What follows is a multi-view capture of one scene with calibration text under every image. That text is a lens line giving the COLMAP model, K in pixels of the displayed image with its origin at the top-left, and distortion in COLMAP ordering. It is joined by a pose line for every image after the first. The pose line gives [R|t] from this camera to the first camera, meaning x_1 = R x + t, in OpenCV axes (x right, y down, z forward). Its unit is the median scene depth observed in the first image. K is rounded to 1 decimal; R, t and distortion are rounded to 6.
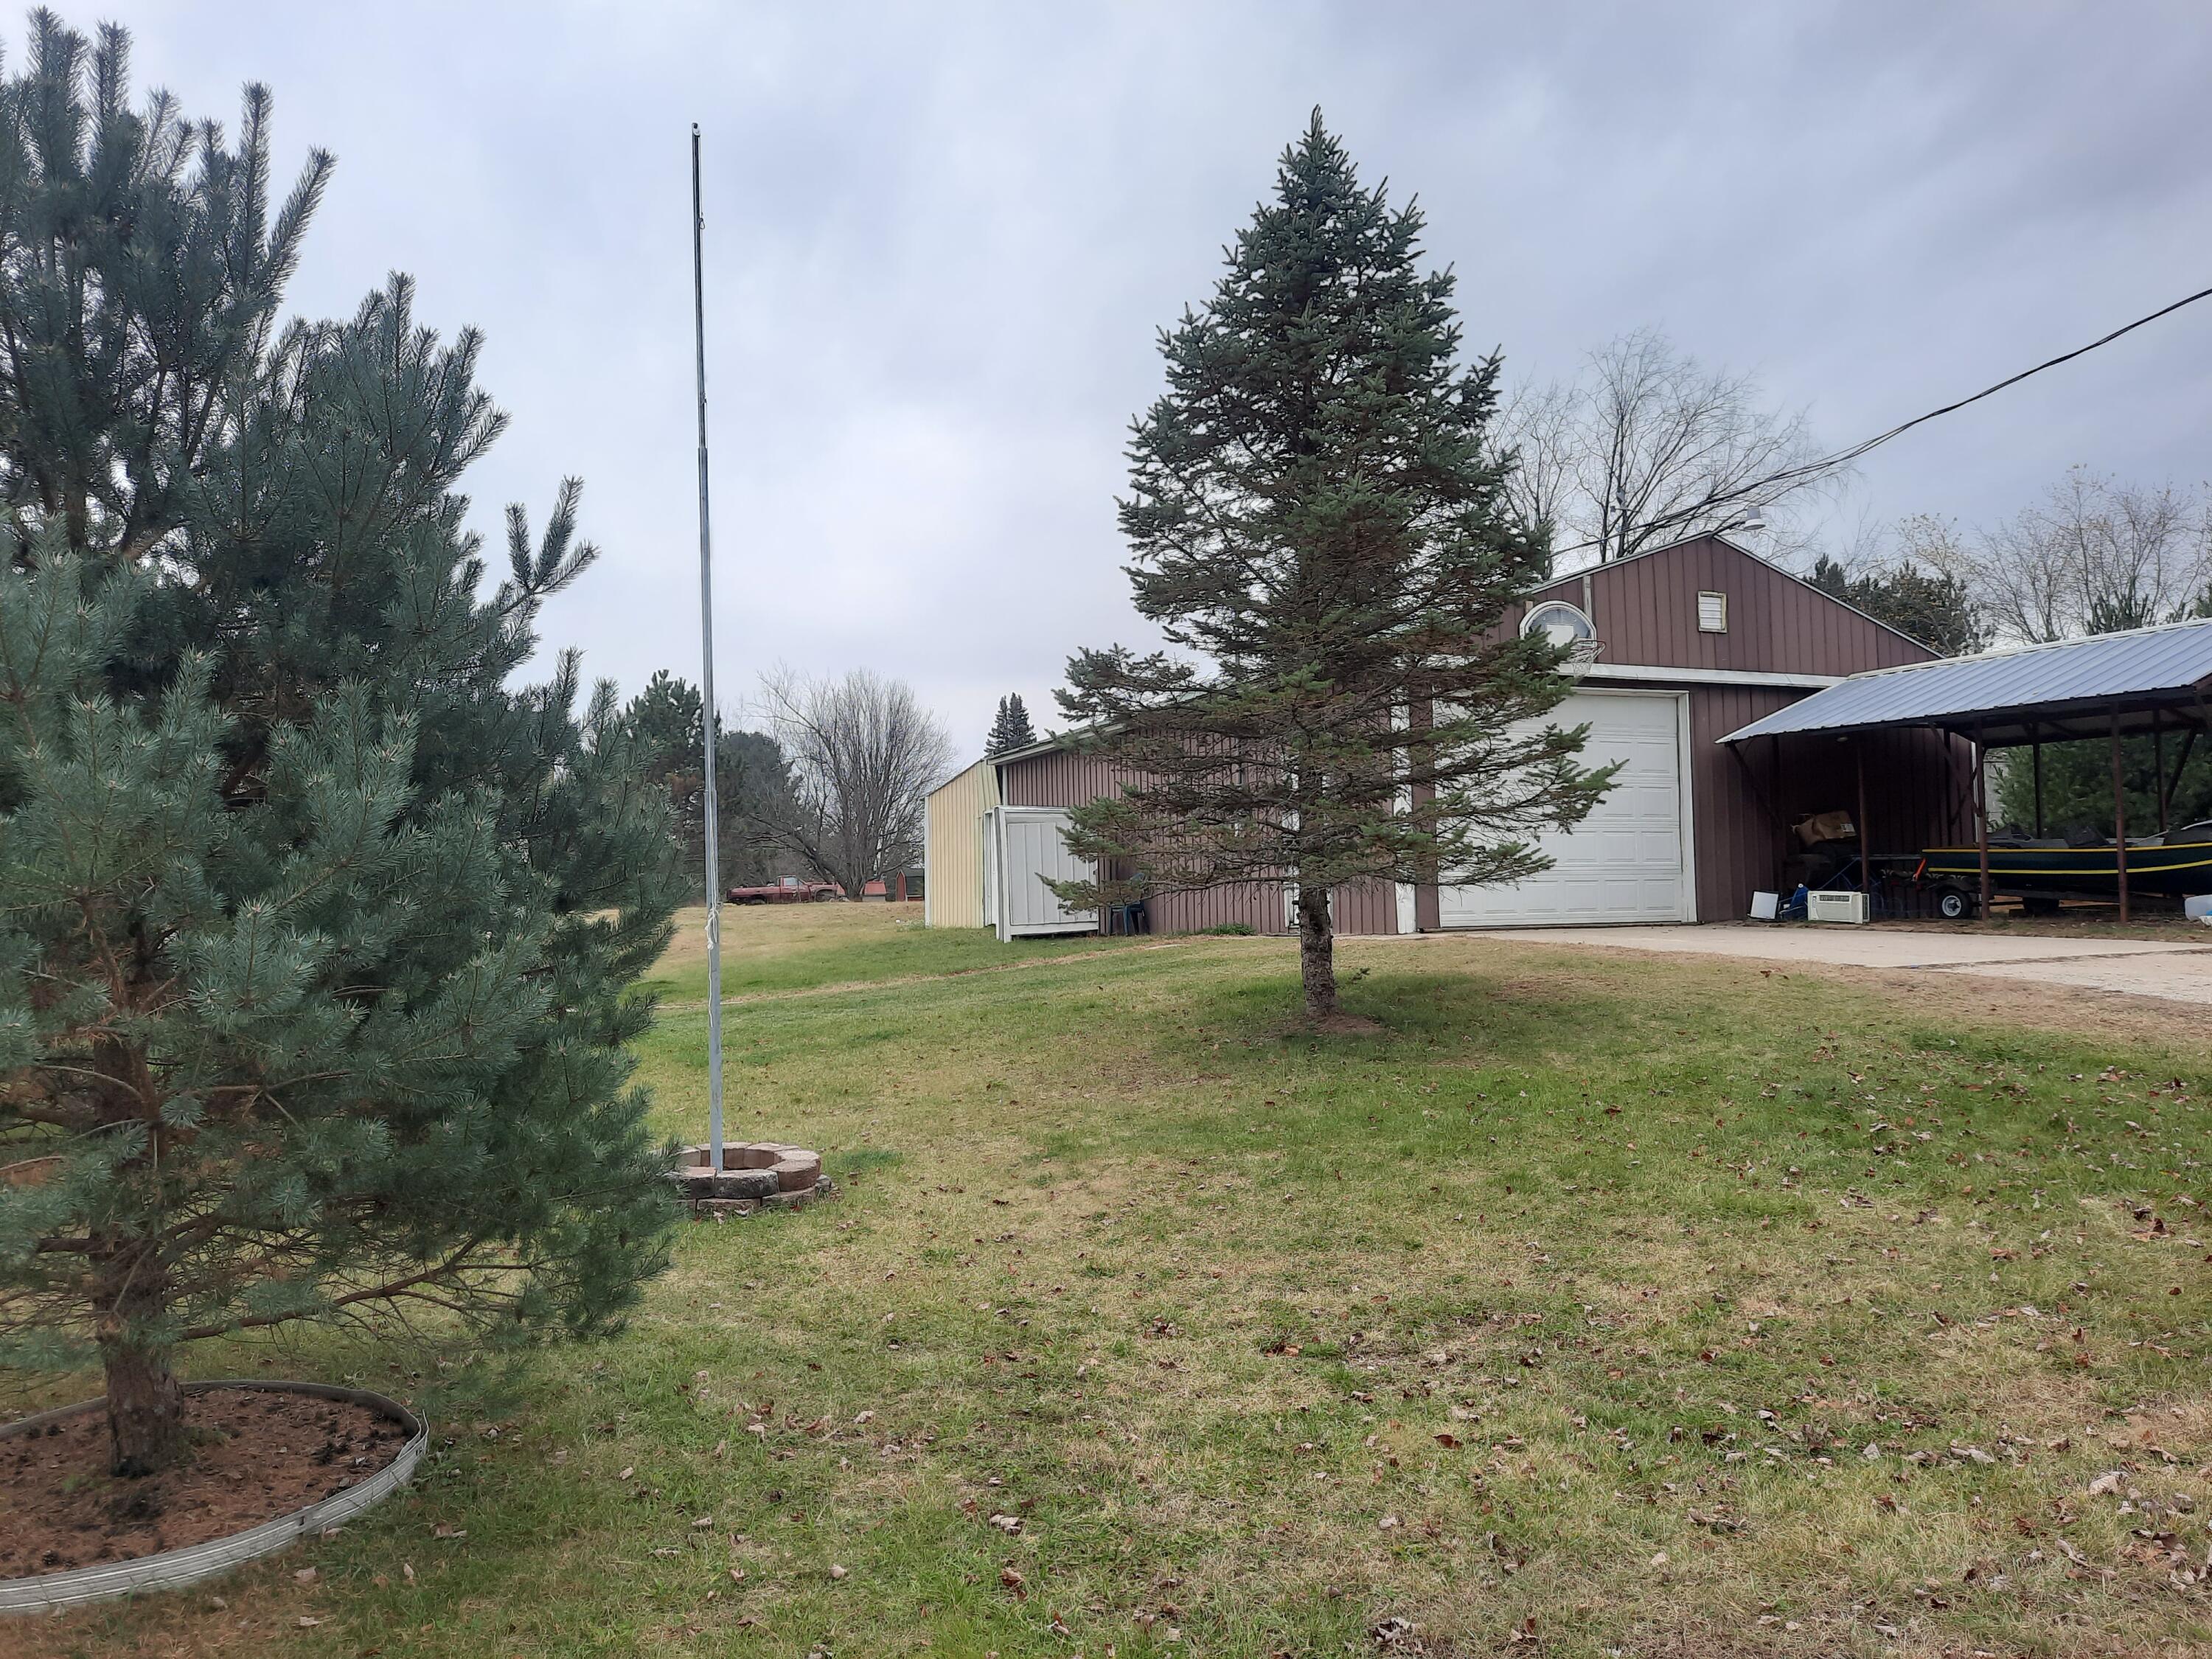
lens RADIAL K [[1611.4, 0, 1106.0], [0, 1611.4, 829.5], [0, 0, 1]] dist [0.049788, -0.002011]
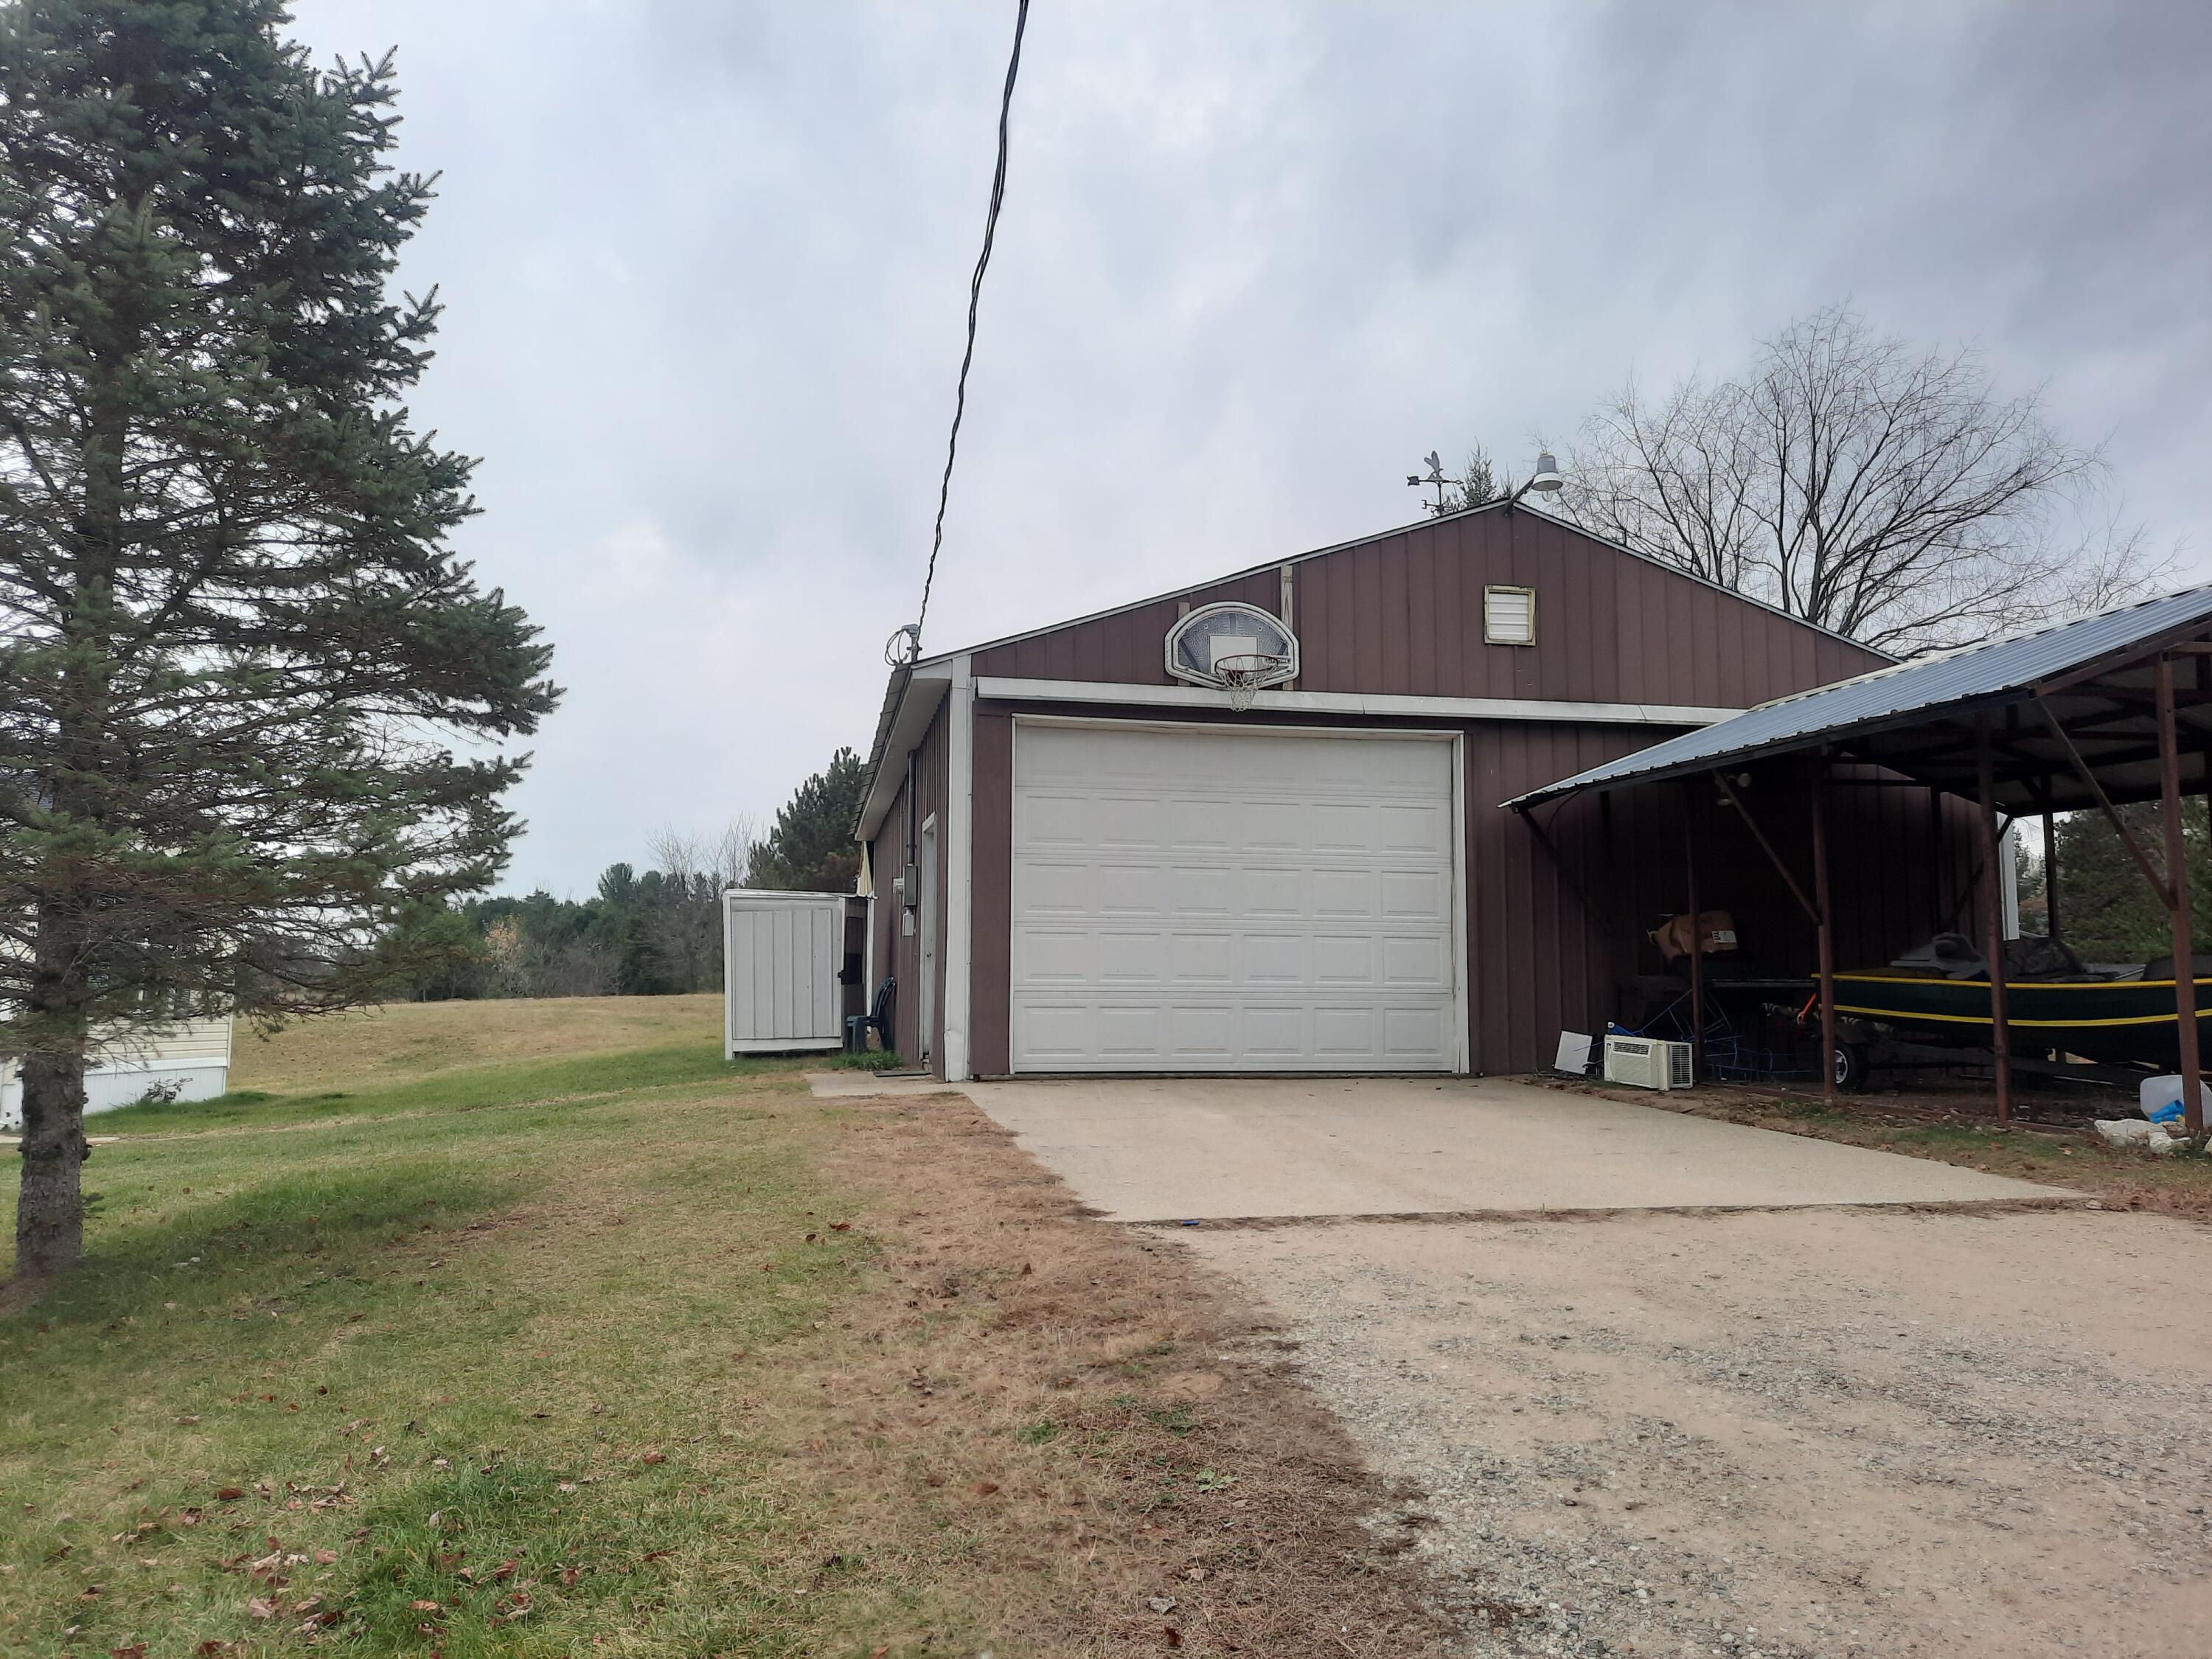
lens RADIAL K [[1611.4, 0, 1106.0], [0, 1611.4, 829.5], [0, 0, 1]] dist [0.049788, -0.002011]
pose [[0.965604, 0.000704, -0.260015, 0.392243], [-0.014166, 0.998654, -0.049901, -0.008194], [0.259630, 0.051868, 0.964314, 0.311149]]
